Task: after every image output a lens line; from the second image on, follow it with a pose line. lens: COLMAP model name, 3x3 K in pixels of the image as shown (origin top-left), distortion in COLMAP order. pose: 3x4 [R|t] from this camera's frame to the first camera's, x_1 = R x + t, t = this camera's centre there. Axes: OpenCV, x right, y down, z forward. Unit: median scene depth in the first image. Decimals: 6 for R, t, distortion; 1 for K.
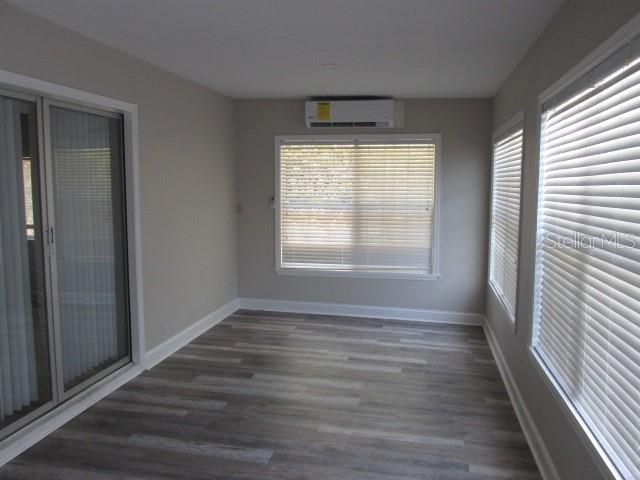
lens RADIAL K [[533.2, 0, 319.6], [0, 533.2, 227.4], [0, 0, 1]] dist [-0.008513, 0.000993]
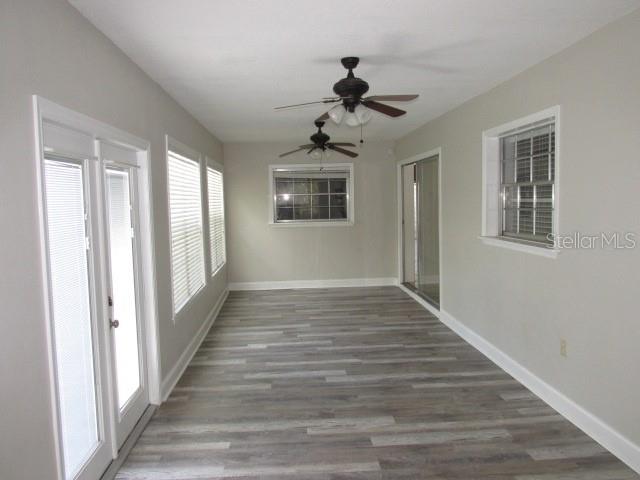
lens RADIAL K [[528.1, 0, 320.0], [0, 528.1, 240.0], [0, 0, 1]] dist [-0.040873, 0.005656]
pose [[-0.969553, 0.042601, -0.241147, 0.408632], [-0.000573, 0.984354, 0.176199, -0.248628], [0.244880, 0.170973, -0.954360, 2.725088]]
